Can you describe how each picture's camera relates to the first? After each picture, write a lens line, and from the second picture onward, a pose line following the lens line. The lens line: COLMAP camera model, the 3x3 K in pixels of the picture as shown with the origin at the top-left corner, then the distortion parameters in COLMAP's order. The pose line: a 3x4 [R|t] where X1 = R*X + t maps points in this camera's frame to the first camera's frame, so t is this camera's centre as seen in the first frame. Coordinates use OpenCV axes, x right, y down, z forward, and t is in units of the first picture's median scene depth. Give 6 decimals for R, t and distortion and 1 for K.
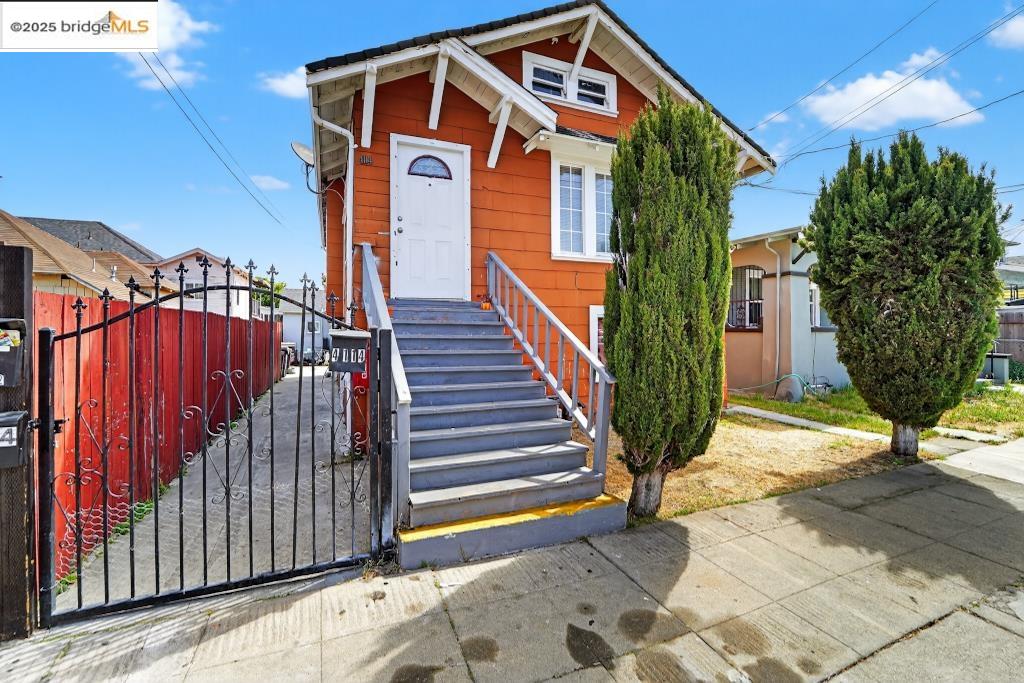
lens RADIAL K [[423.4, 0, 510.6], [0, 423.4, 330.5], [0, 0, 1]] dist [-0.015959, -0.000604]
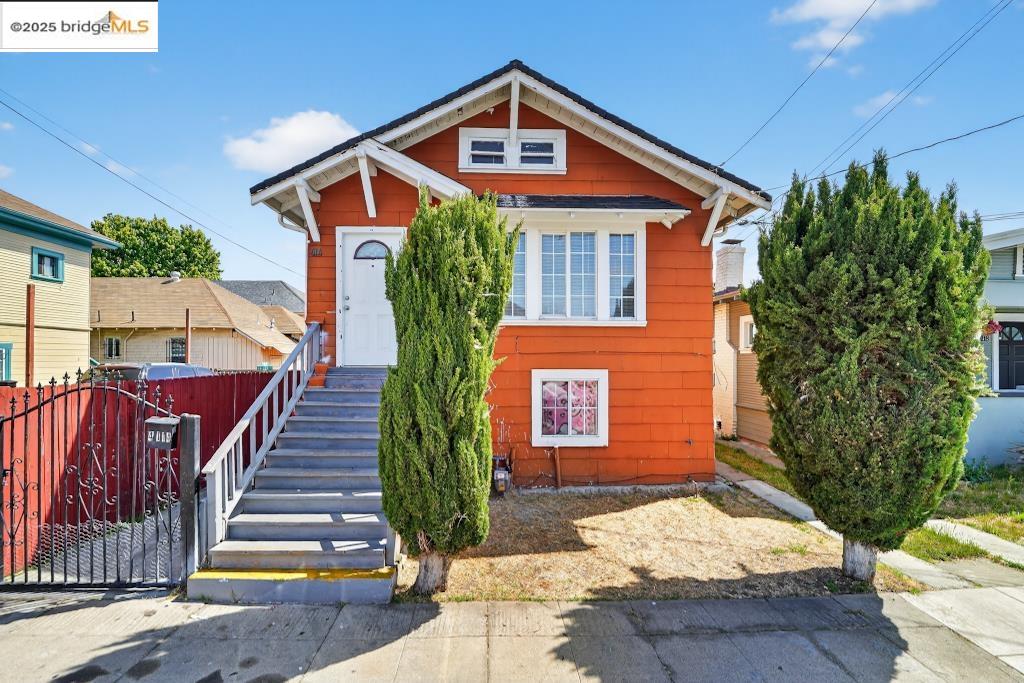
lens RADIAL K [[423.4, 0, 507.4], [0, 423.4, 364.5], [0, 0, 1]] dist [-0.015959, -0.000604]
pose [[0.938897, 0.010017, -0.344053, 0.612236], [-0.006271, 0.999908, 0.011999, -0.106210], [0.344141, -0.009108, 0.938874, 0.057745]]
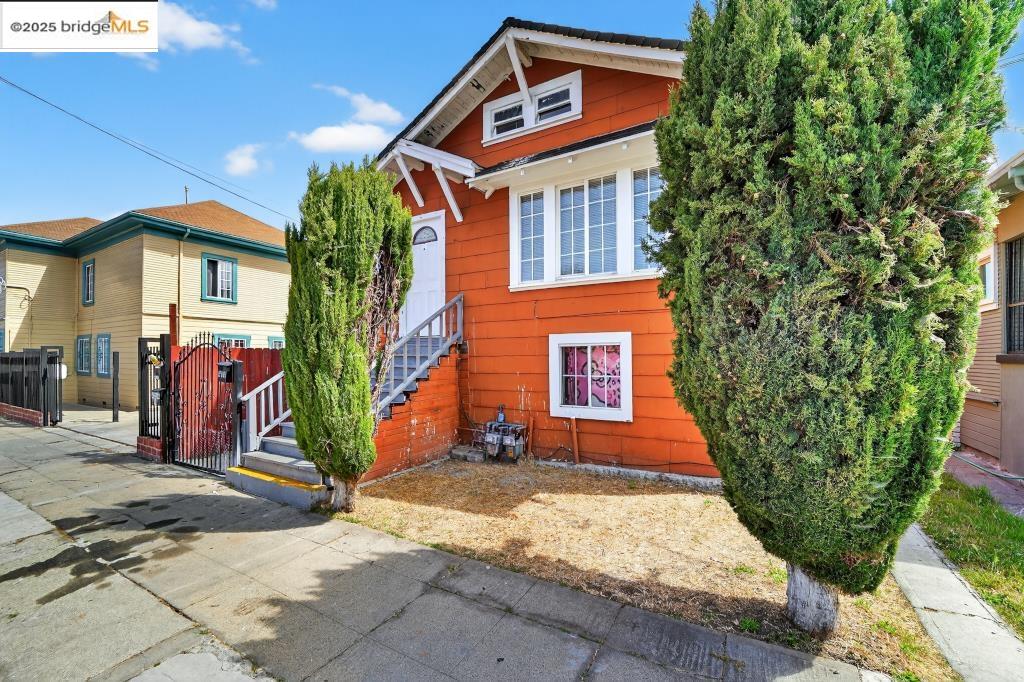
lens RADIAL K [[423.4, 0, 505.7], [0, 423.4, 361.2], [0, 0, 1]] dist [-0.015959, -0.000604]
pose [[0.612348, 0.007641, -0.790552, 1.123004], [0.001248, 0.999943, 0.010632, -0.012355], [0.790588, -0.007497, 0.612303, 0.445117]]
